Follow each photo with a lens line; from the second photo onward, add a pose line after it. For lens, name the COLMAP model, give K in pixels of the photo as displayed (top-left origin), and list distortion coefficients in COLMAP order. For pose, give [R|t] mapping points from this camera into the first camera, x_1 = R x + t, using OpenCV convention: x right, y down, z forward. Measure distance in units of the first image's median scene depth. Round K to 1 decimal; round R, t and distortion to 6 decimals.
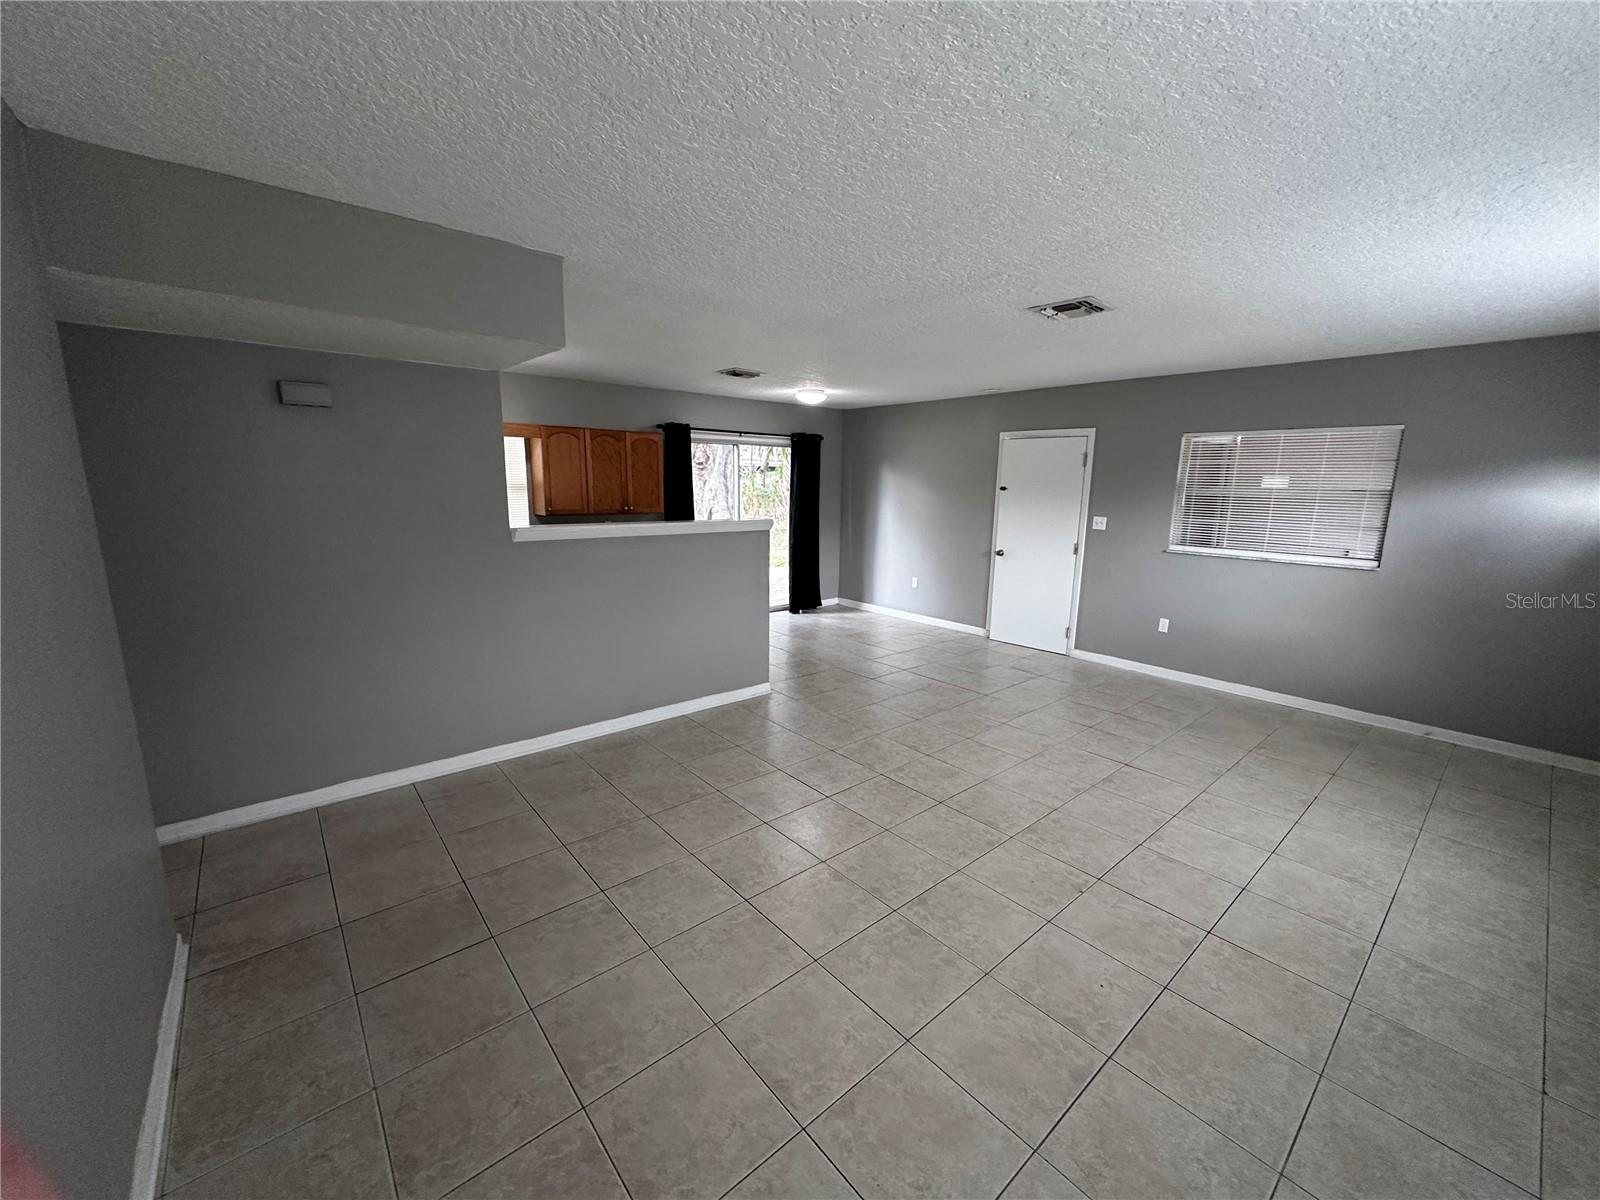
lens RADIAL K [[639.4, 0, 808.9], [0, 639.4, 605.9], [0, 0, 1]] dist [-0.001362, 0.000077]
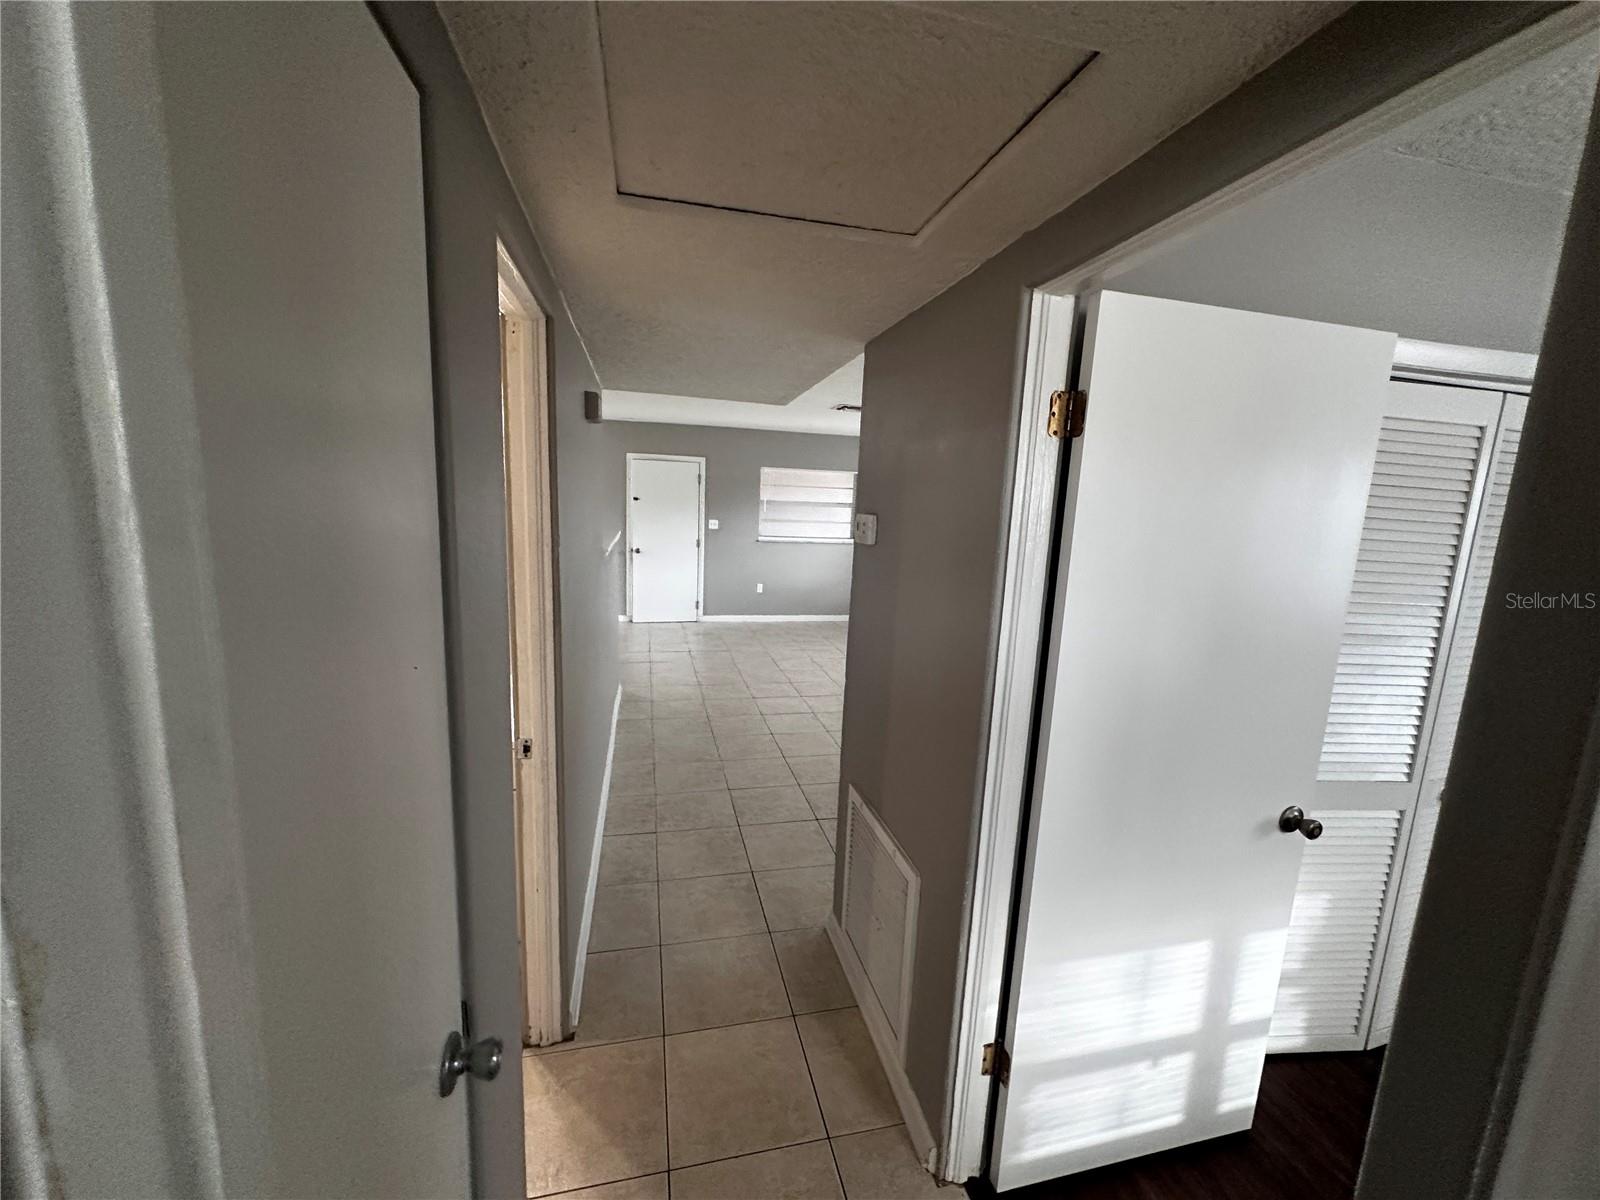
lens RADIAL K [[639.4, 0, 793.8], [0, 639.4, 600.2], [0, 0, 1]] dist [-0.001362, 0.000077]
pose [[0.463176, -0.138355, 0.875401, -0.846914], [0.142729, 0.986491, 0.080395, -0.058922], [-0.874698, 0.087708, 0.476666, 0.203526]]
